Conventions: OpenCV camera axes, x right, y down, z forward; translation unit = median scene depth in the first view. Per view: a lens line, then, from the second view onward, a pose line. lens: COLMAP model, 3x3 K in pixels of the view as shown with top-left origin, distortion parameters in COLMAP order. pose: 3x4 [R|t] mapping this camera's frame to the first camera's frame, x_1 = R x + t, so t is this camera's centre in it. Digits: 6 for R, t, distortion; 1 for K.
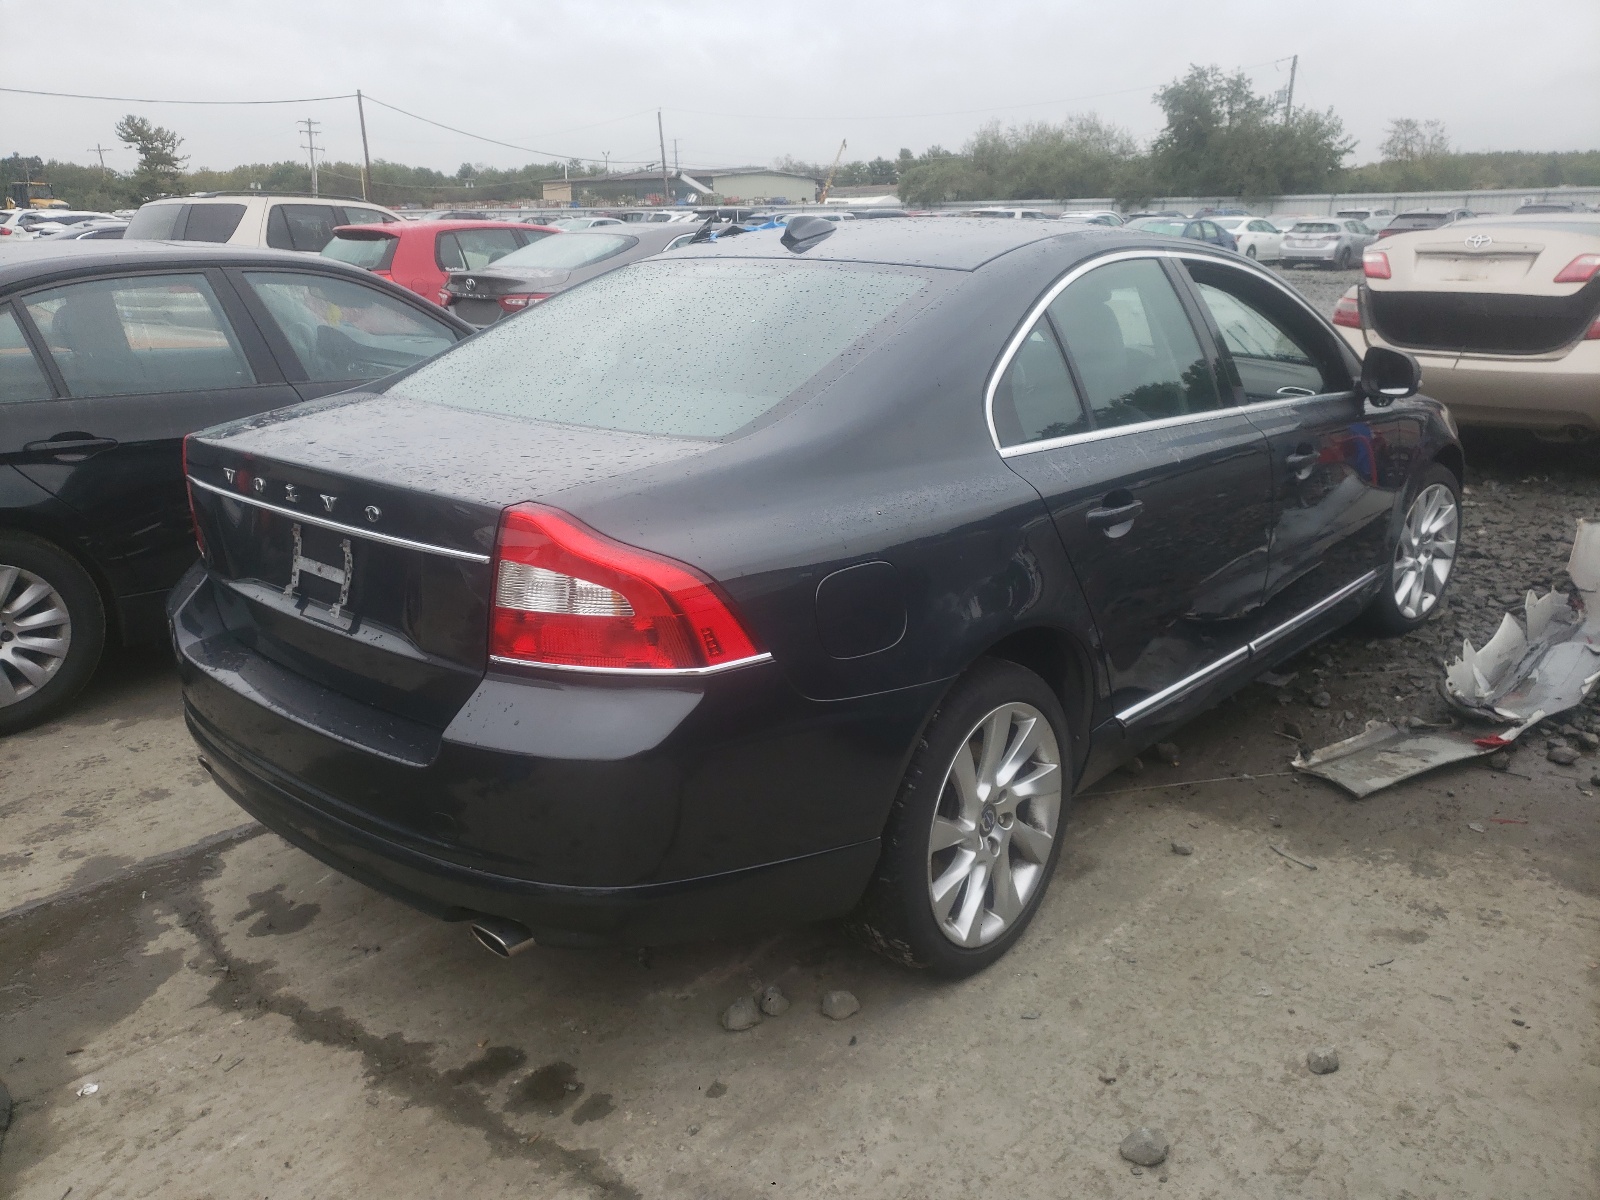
lens RADIAL K [[1222.2, 0, 801.9], [0, 1222.2, 605.3], [0, 0, 1]] dist [0.000148, -0.003008]
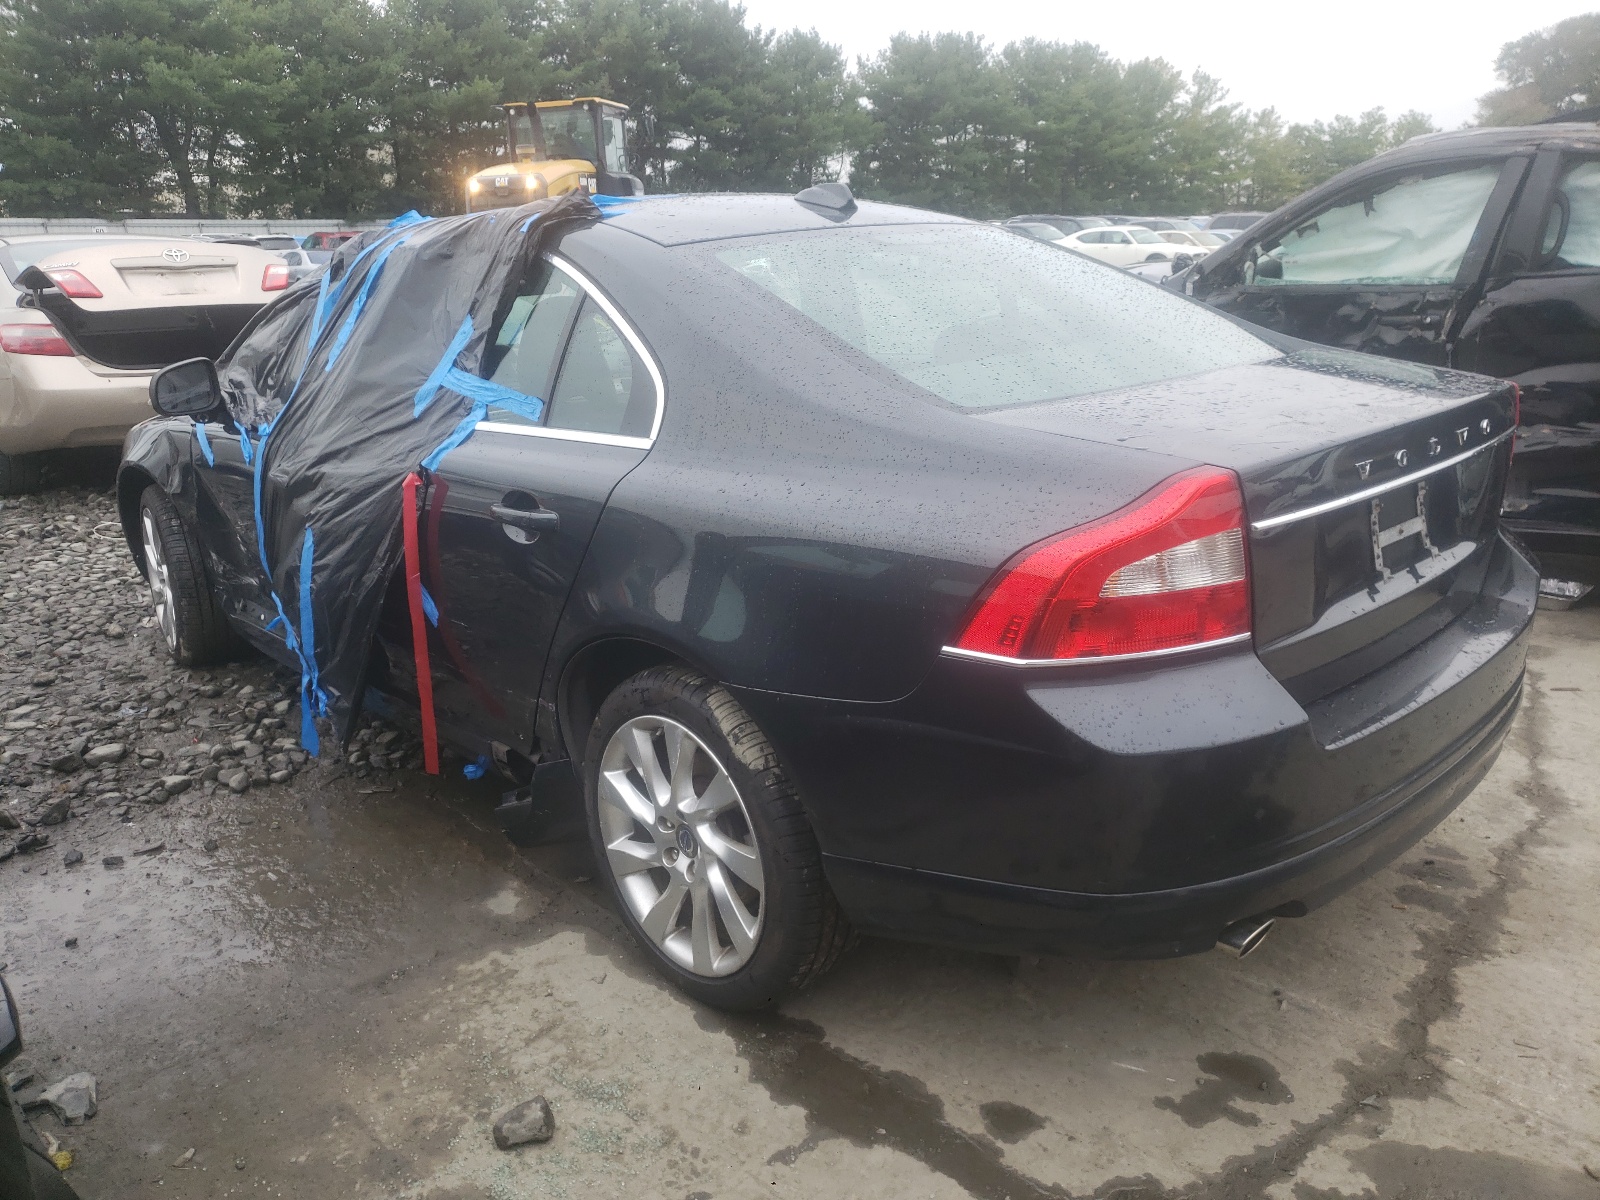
lens RADIAL K [[1222.2, 0, 801.5], [0, 1222.2, 594.2], [0, 0, 1]] dist [0.000148, -0.003008]
pose [[0.097164, -0.274513, 0.956662, -1.177908], [0.315086, 0.920254, 0.232064, -0.304121], [-0.944076, 0.278883, 0.175911, 1.120294]]
